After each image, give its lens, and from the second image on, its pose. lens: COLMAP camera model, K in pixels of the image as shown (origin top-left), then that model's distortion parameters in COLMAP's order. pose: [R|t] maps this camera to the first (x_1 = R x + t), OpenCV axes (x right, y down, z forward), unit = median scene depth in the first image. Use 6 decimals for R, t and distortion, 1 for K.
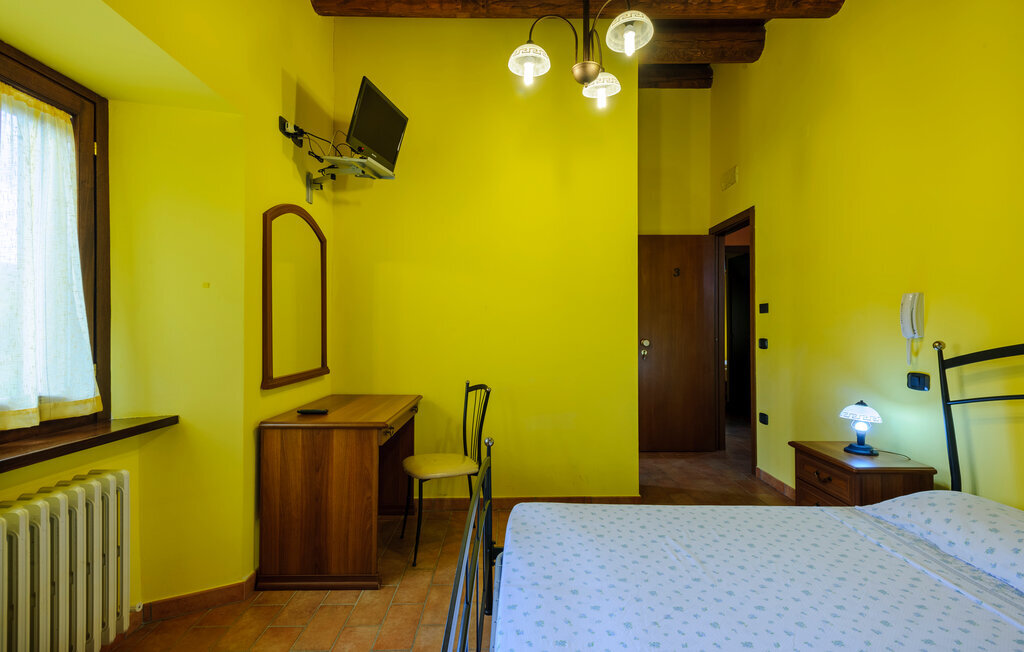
lens RADIAL K [[487.4, 0, 512.0], [0, 487.4, 326.0], [0, 0, 1]] dist [-0.001307, 0.000122]
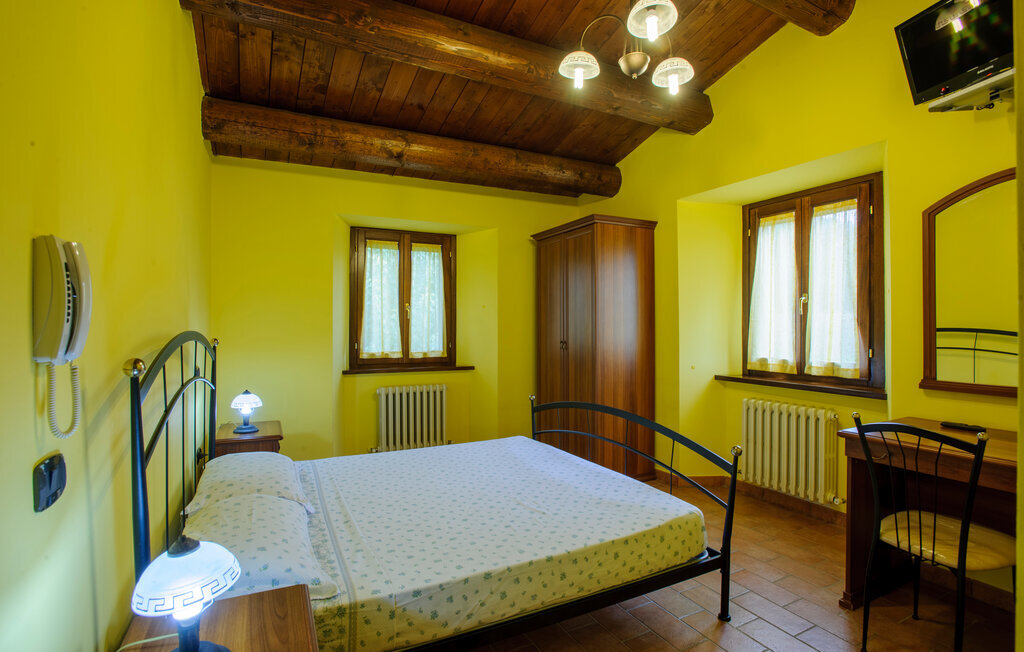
lens RADIAL K [[487.4, 0, 512.0], [0, 487.4, 326.0], [0, 0, 1]] dist [-0.001307, 0.000122]
pose [[-0.893548, 0.005852, -0.448930, 0.929204], [0.004822, 0.999982, 0.003439, -0.009567], [0.448942, 0.000908, -0.893560, 2.022299]]
